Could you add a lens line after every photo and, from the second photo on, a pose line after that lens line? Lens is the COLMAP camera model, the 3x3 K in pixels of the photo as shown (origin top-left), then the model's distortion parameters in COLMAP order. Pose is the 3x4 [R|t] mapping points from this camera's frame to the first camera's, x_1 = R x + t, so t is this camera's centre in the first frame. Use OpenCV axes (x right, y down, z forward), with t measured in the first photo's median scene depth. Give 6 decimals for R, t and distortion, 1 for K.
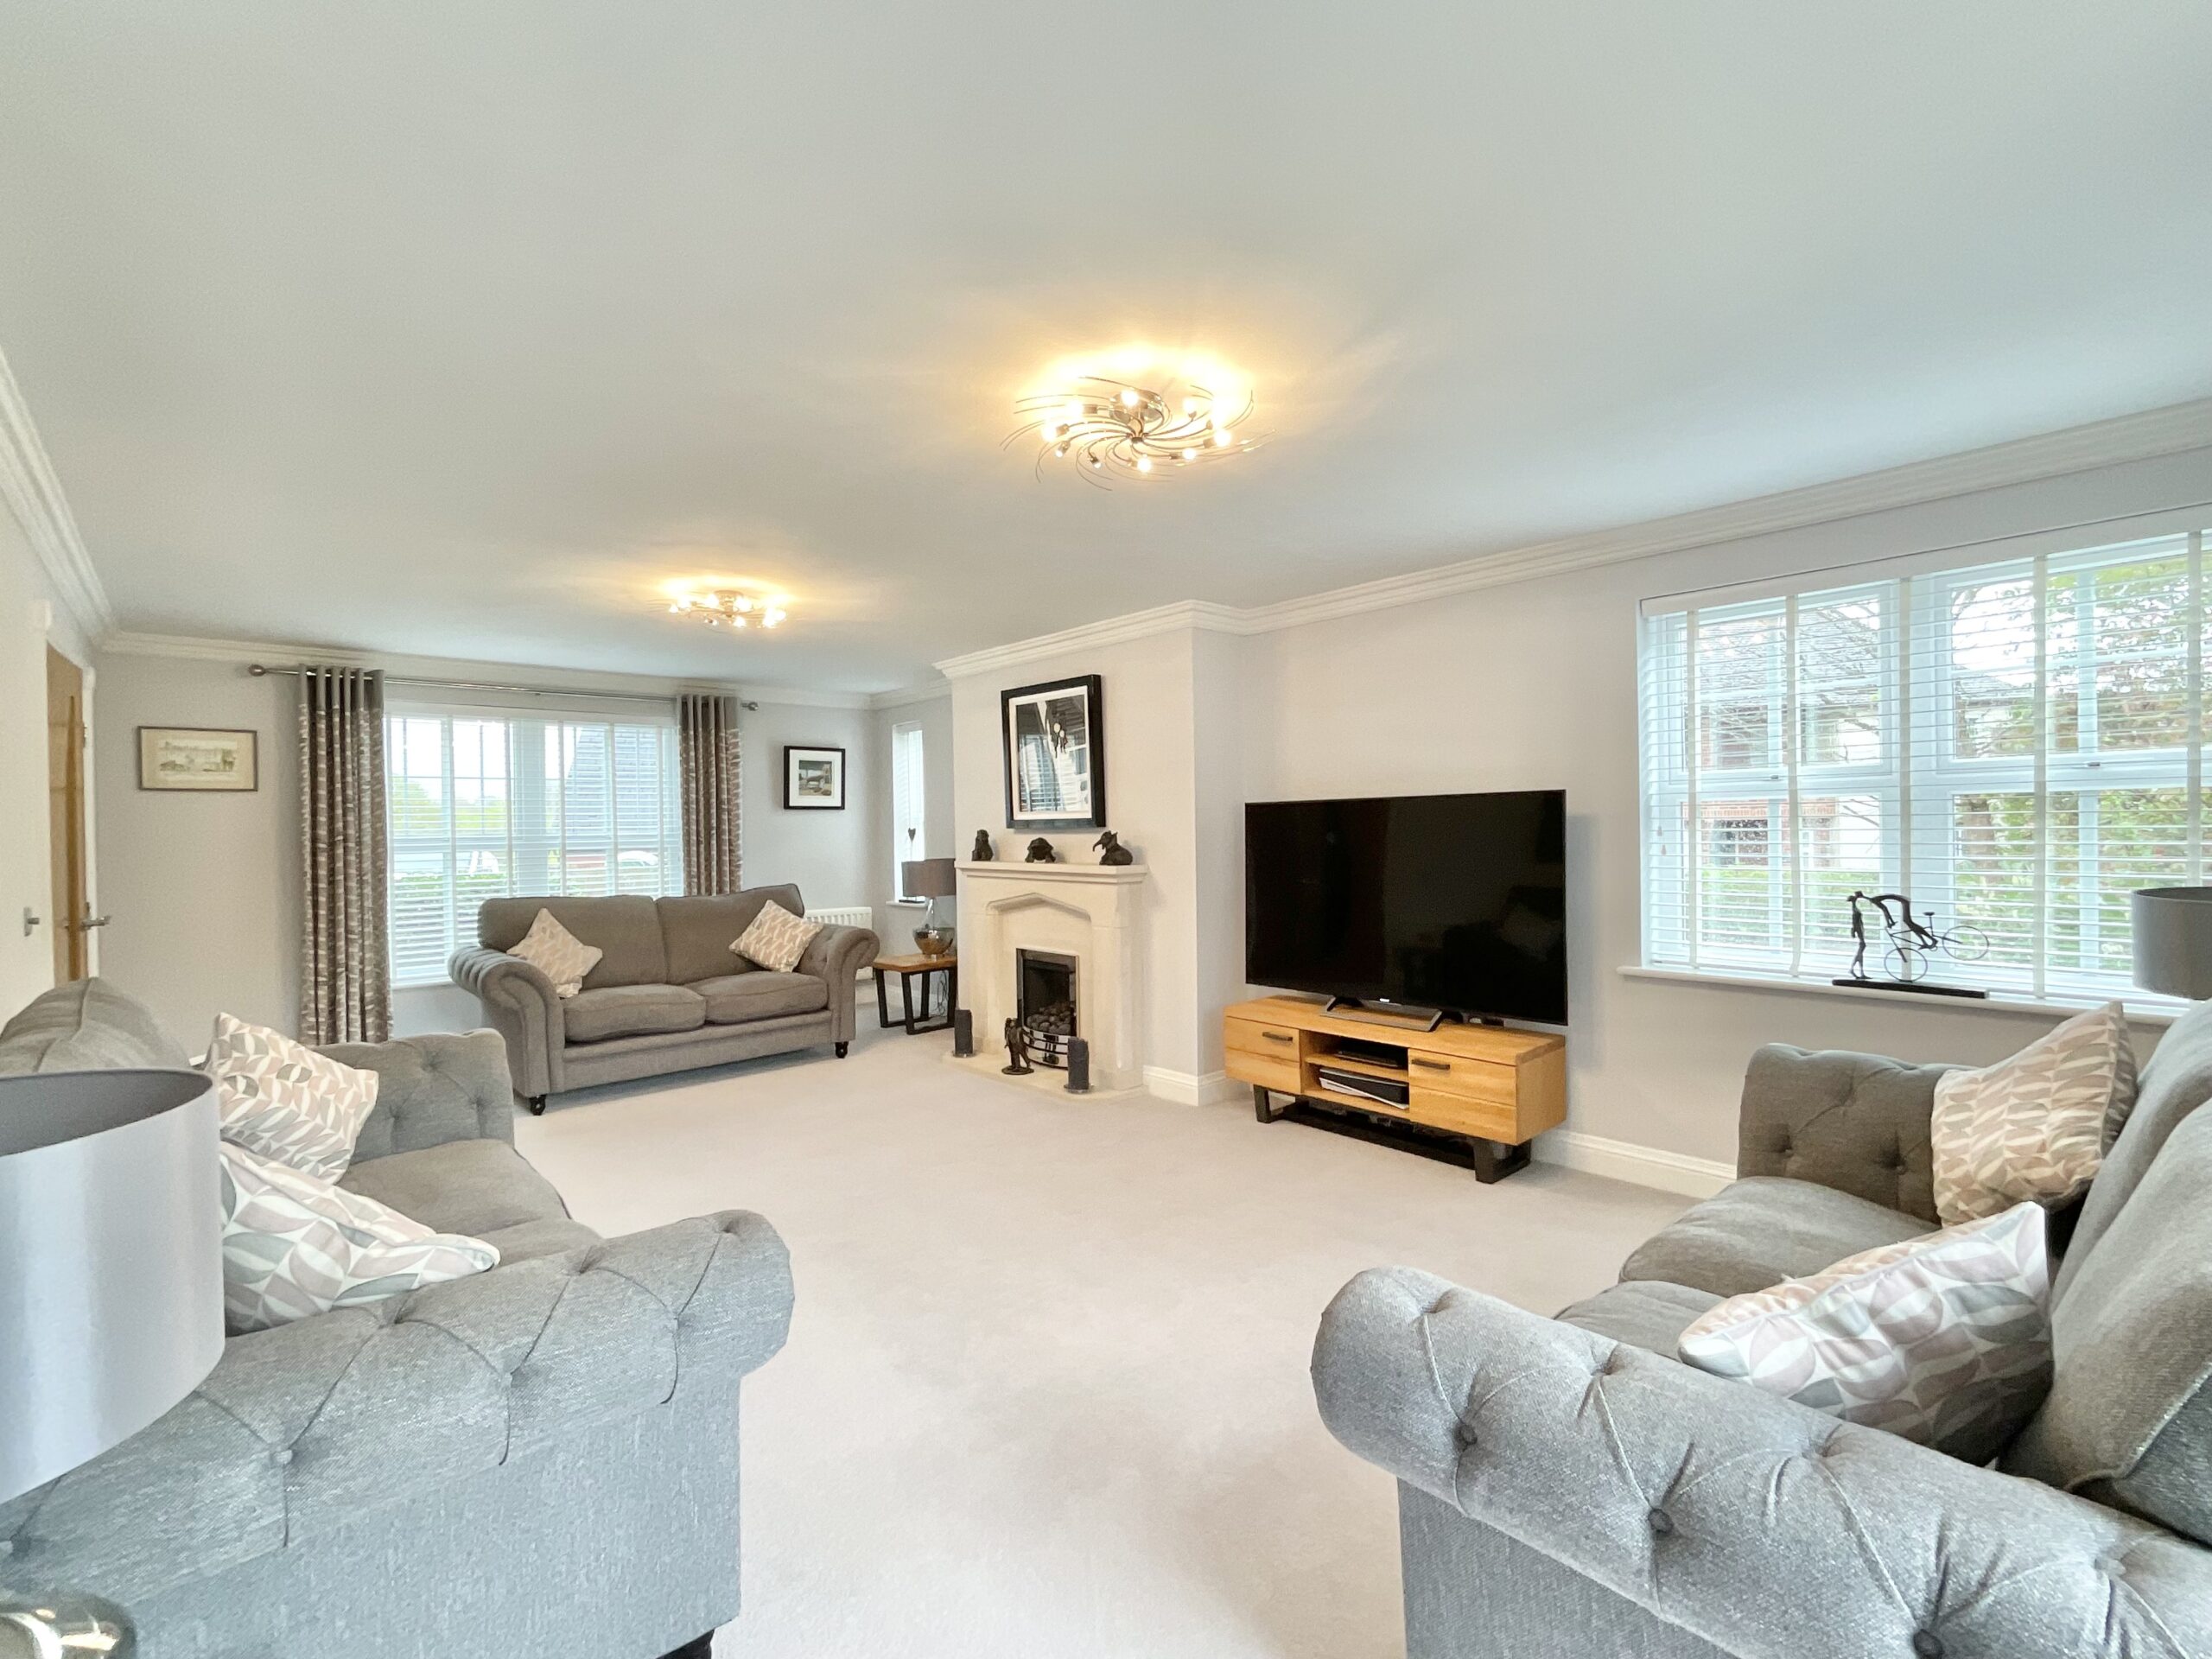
lens RADIAL K [[987.9, 0, 1101.7], [0, 987.9, 824.4], [0, 0, 1]] dist [-0.002609, 0.000110]
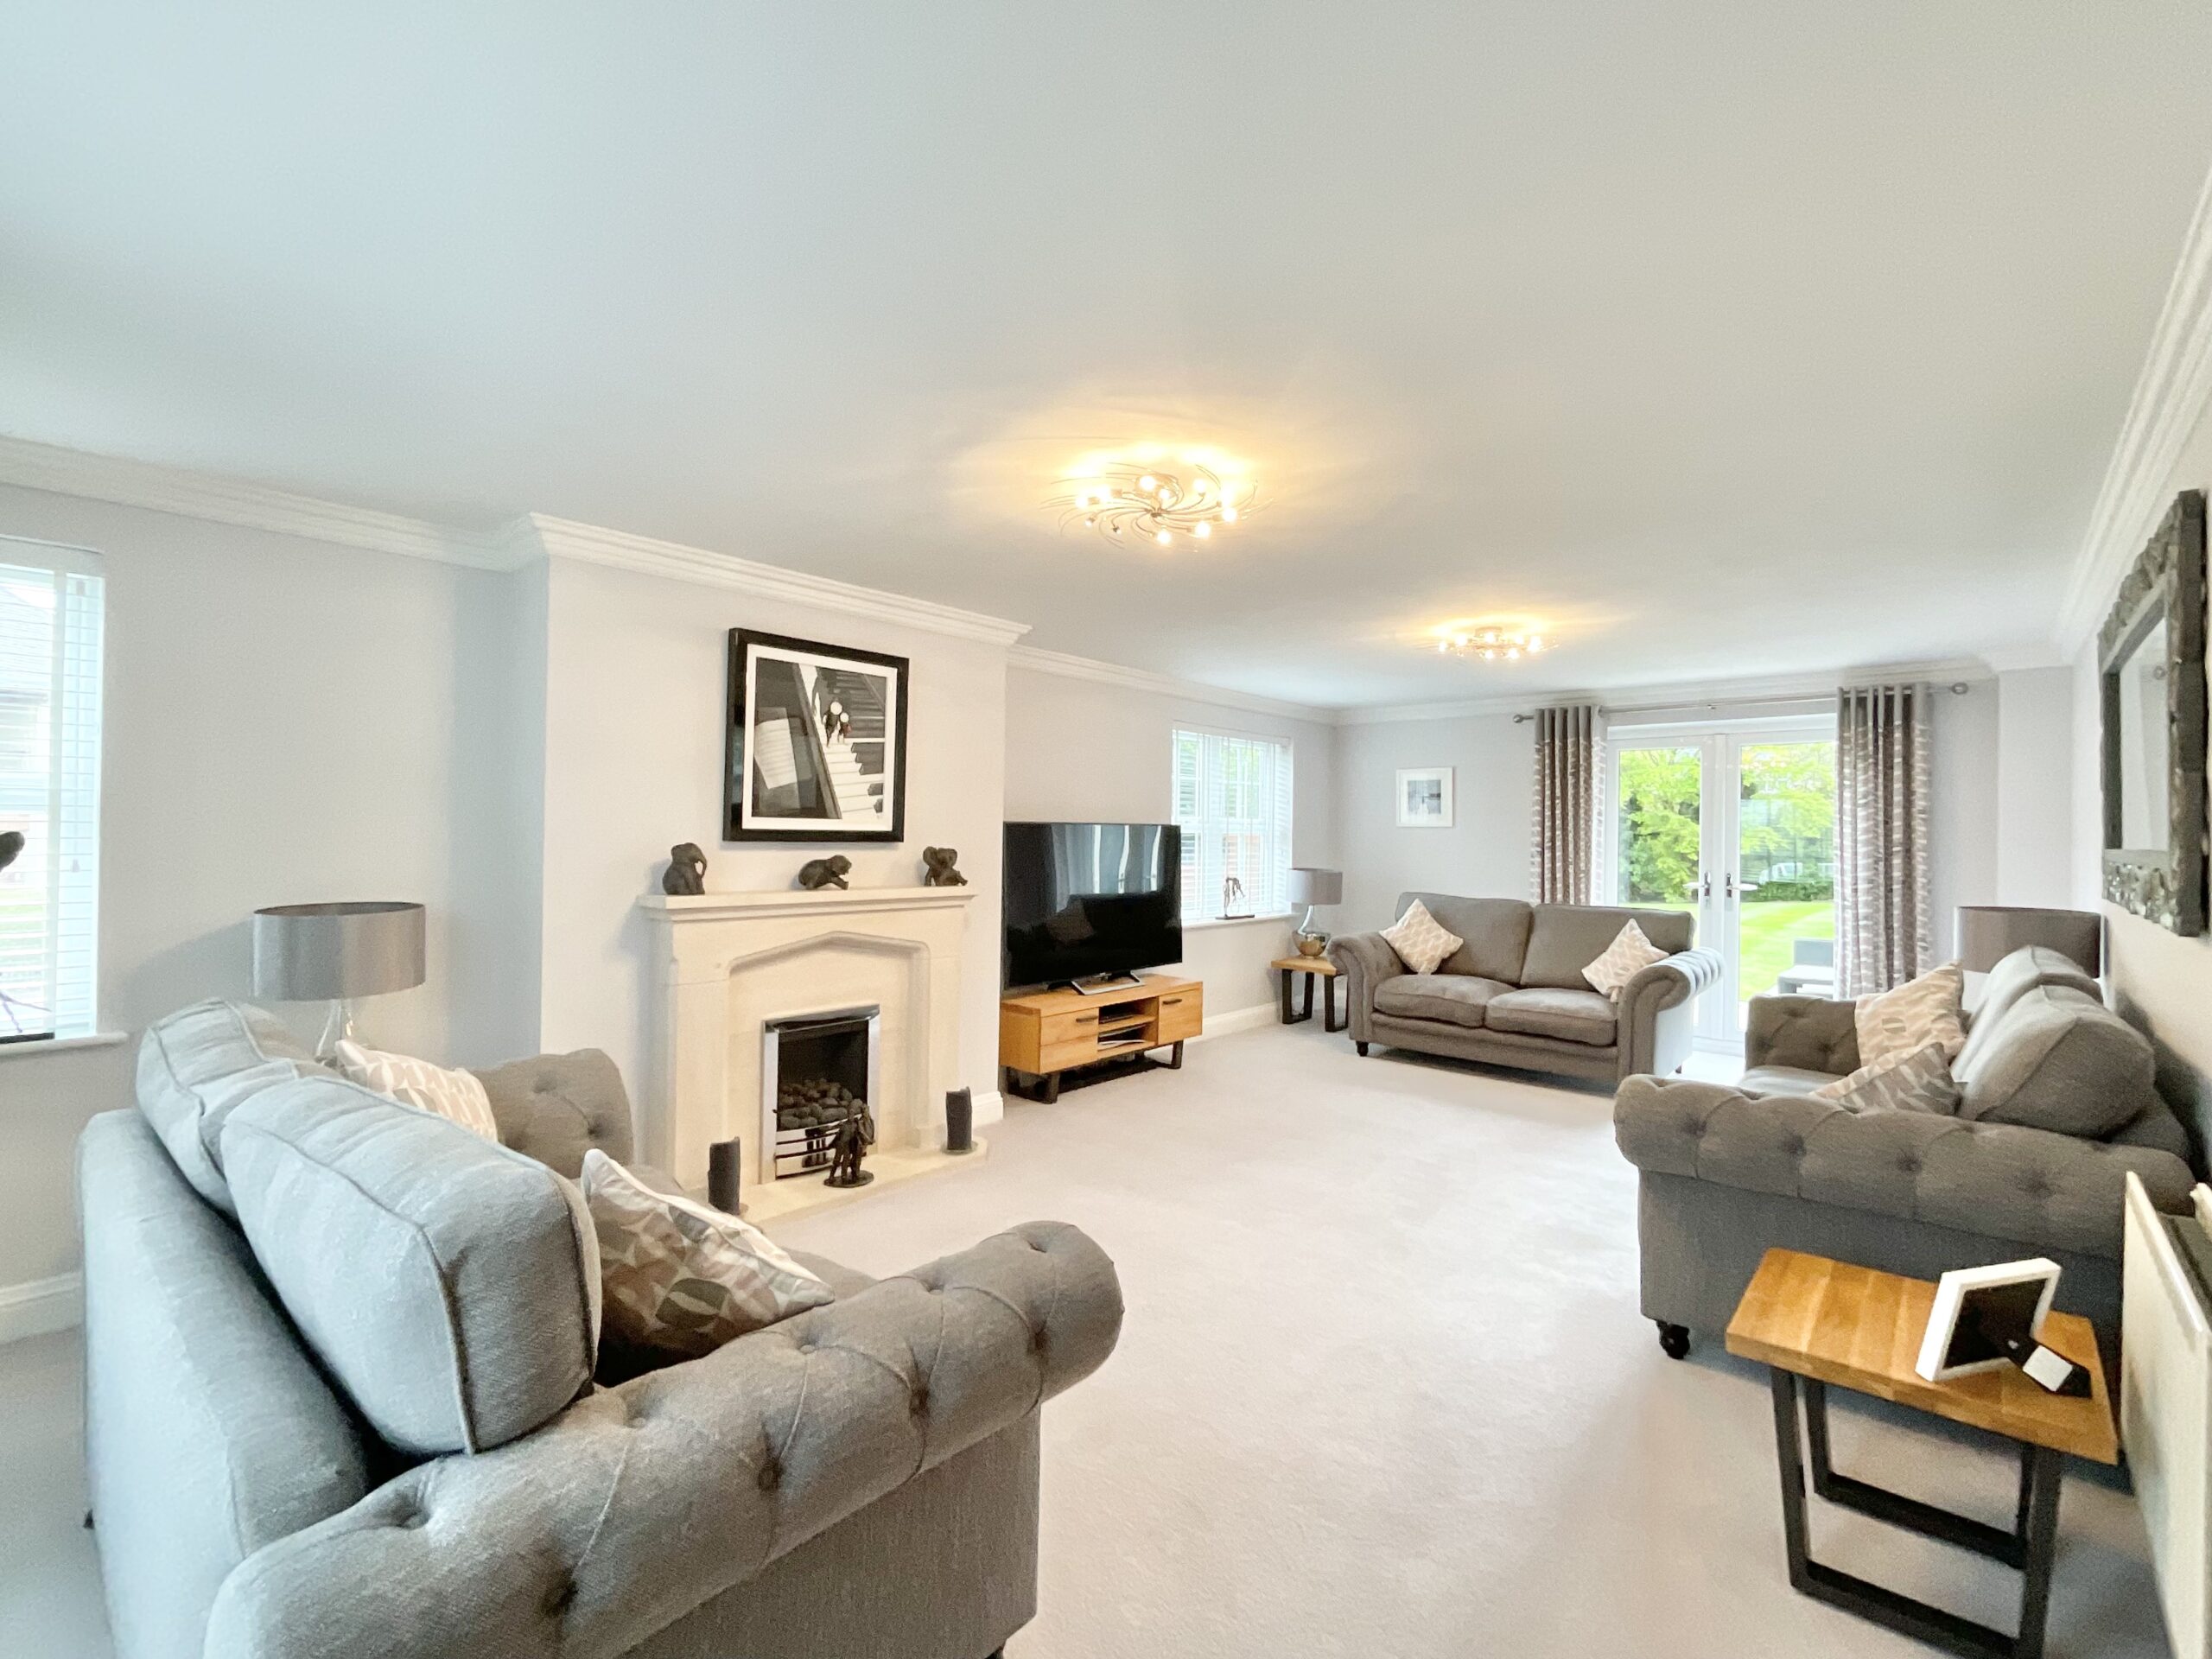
lens RADIAL K [[987.9, 0, 1100.9], [0, 987.9, 841.3], [0, 0, 1]] dist [-0.002609, 0.000110]
pose [[-0.101410, 0.012604, 0.994765, -0.801361], [-0.003582, 0.999909, -0.013034, 0.011940], [-0.994838, -0.004885, -0.101356, 0.870480]]
